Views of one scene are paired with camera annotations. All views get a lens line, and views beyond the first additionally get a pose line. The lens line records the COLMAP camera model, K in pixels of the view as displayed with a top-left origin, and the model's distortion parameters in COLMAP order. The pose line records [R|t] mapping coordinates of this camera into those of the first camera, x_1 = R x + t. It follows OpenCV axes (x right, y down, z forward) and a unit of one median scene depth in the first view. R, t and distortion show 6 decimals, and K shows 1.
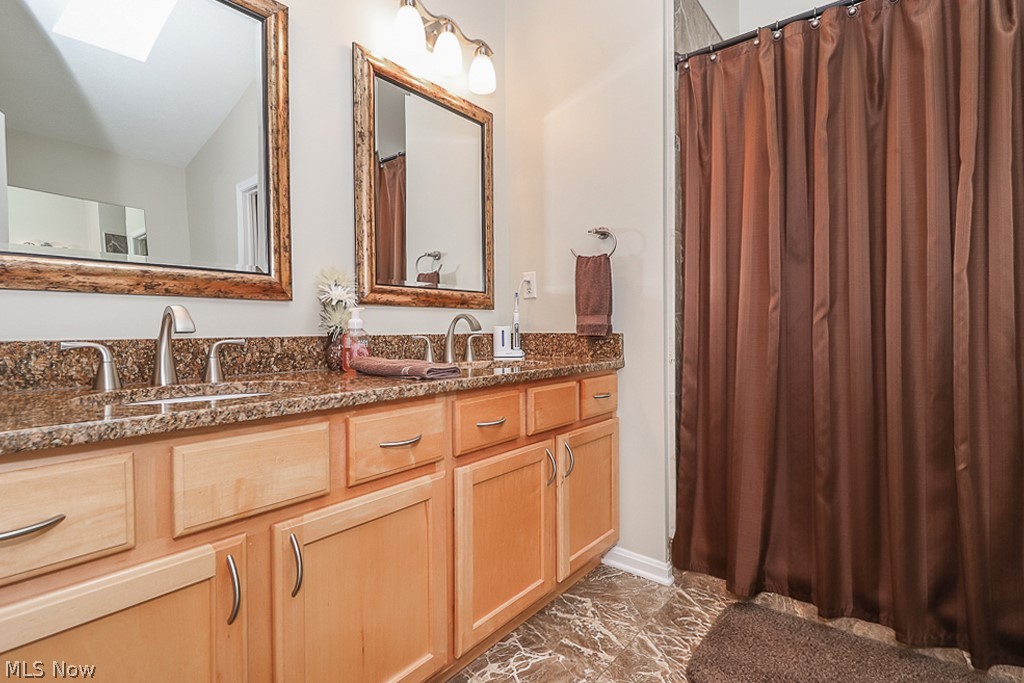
lens RADIAL K [[493.2, 0, 516.6], [0, 493.2, 330.5], [0, 0, 1]] dist [0.015371, -0.009867]
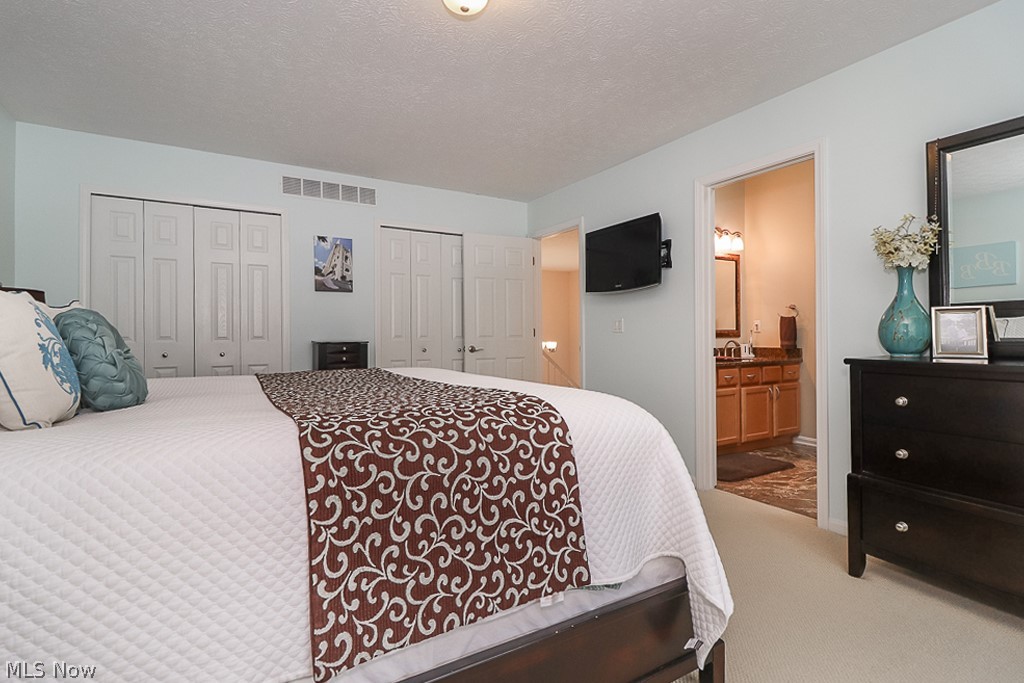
lens RADIAL K [[493.2, 0, 516.6], [0, 493.2, 330.5], [0, 0, 1]] dist [0.015371, -0.009867]
pose [[0.935479, -0.002026, -0.353377, -0.244536], [-0.003245, 0.999892, -0.014323, -0.042234], [0.353368, 0.014546, 0.935371, -1.830421]]
